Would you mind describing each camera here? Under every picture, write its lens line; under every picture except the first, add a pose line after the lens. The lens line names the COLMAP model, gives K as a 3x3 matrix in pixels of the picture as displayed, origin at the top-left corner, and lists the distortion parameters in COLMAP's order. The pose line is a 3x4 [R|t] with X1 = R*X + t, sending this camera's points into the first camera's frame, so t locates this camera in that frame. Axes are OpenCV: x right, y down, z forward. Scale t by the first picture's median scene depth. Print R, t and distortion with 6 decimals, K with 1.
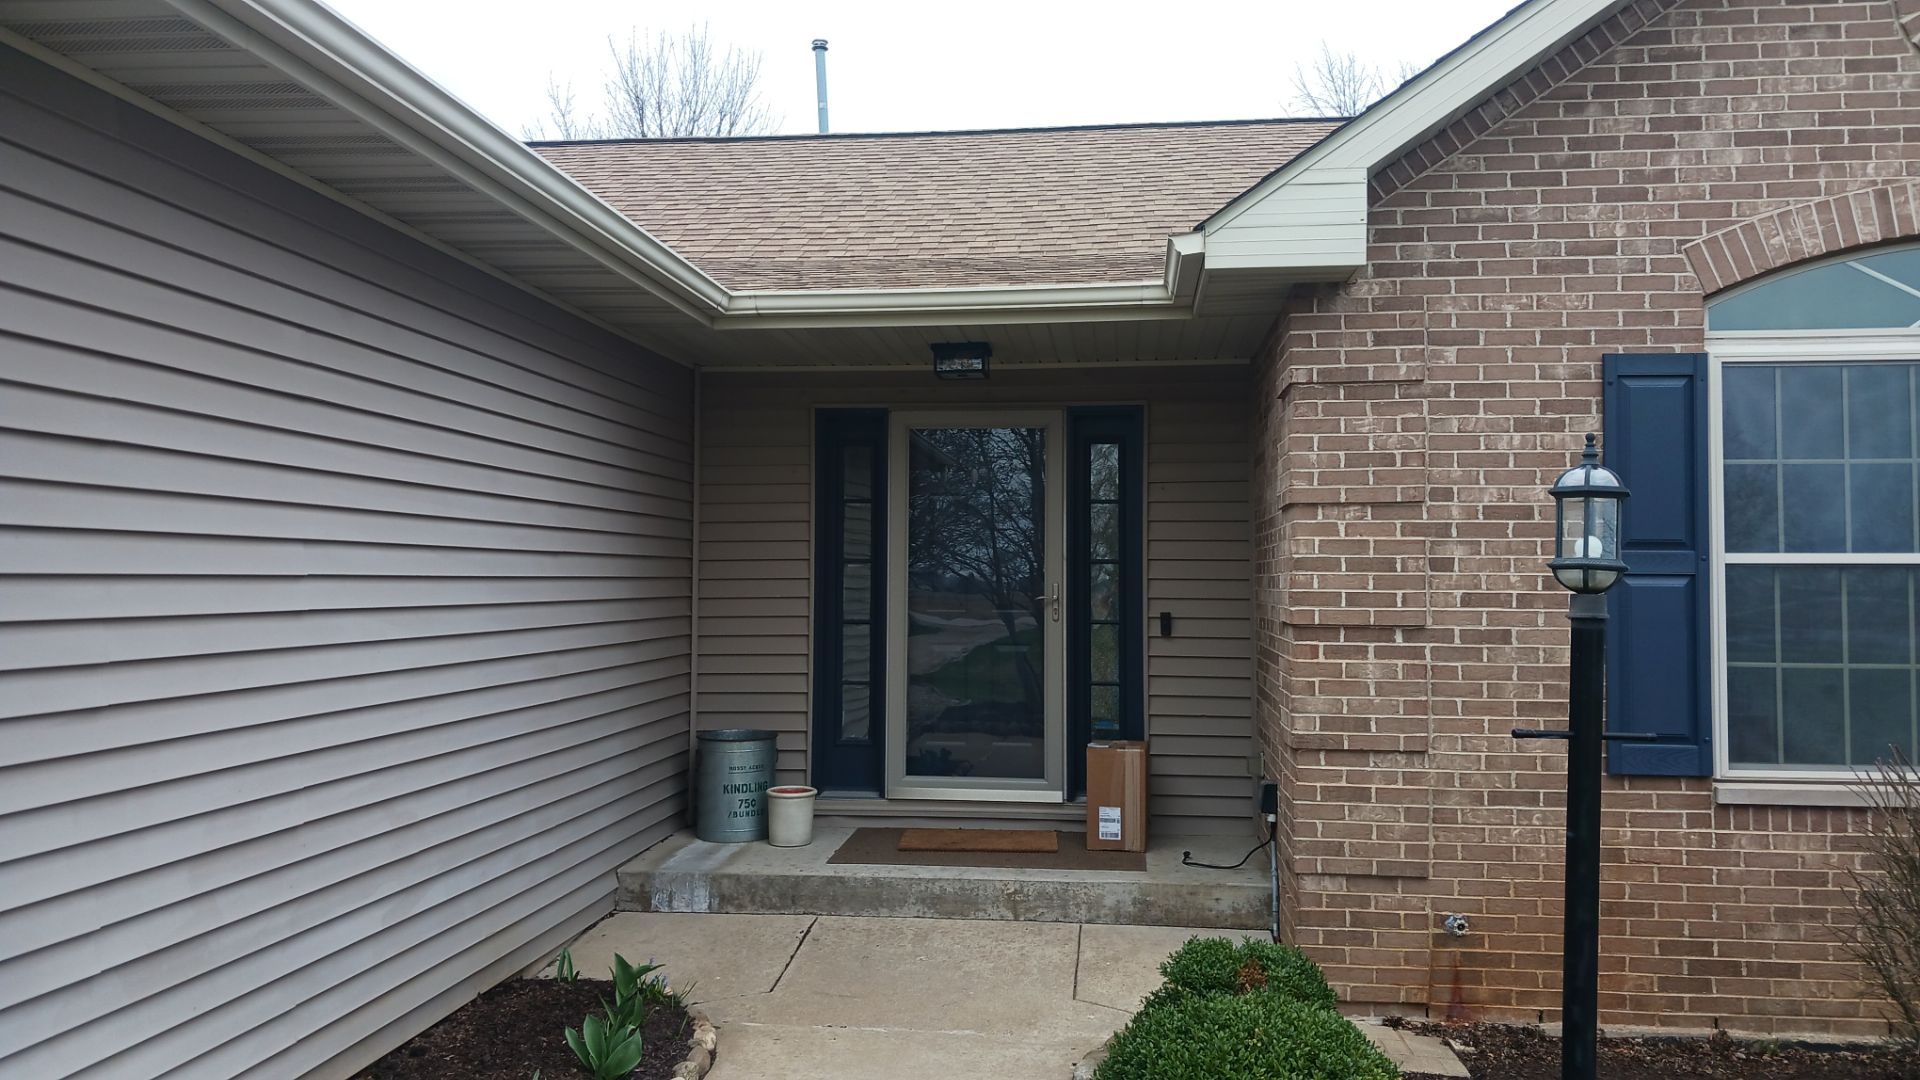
lens RADIAL K [[1486.9, 0, 964.4], [0, 1486.9, 505.6], [0, 0, 1]] dist [0.091053, -0.176207]
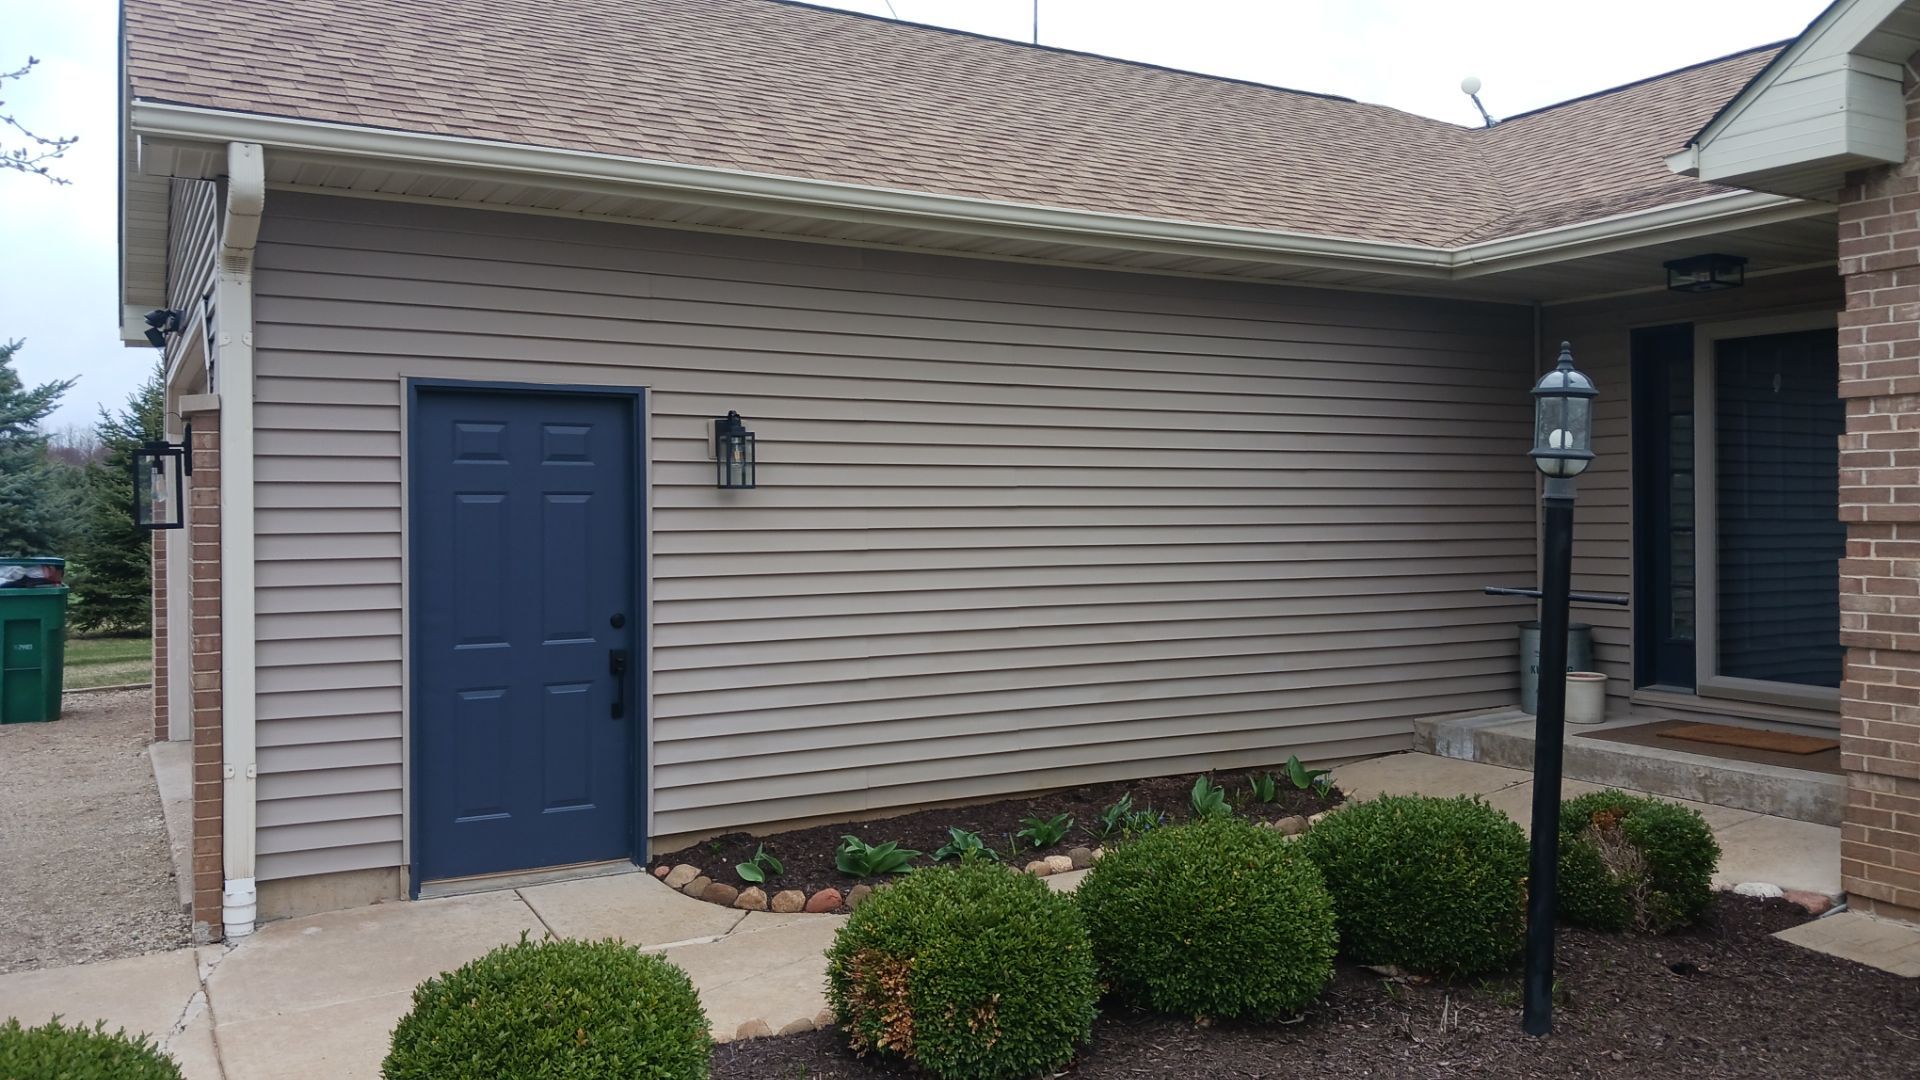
lens RADIAL K [[1486.9, 0, 964.4], [0, 1486.9, 505.6], [0, 0, 1]] dist [0.091053, -0.176207]
pose [[0.596325, -0.008050, -0.802703, 0.670706], [0.047067, 0.998580, 0.024951, 0.017191], [0.801362, -0.052660, 0.595857, -0.055433]]
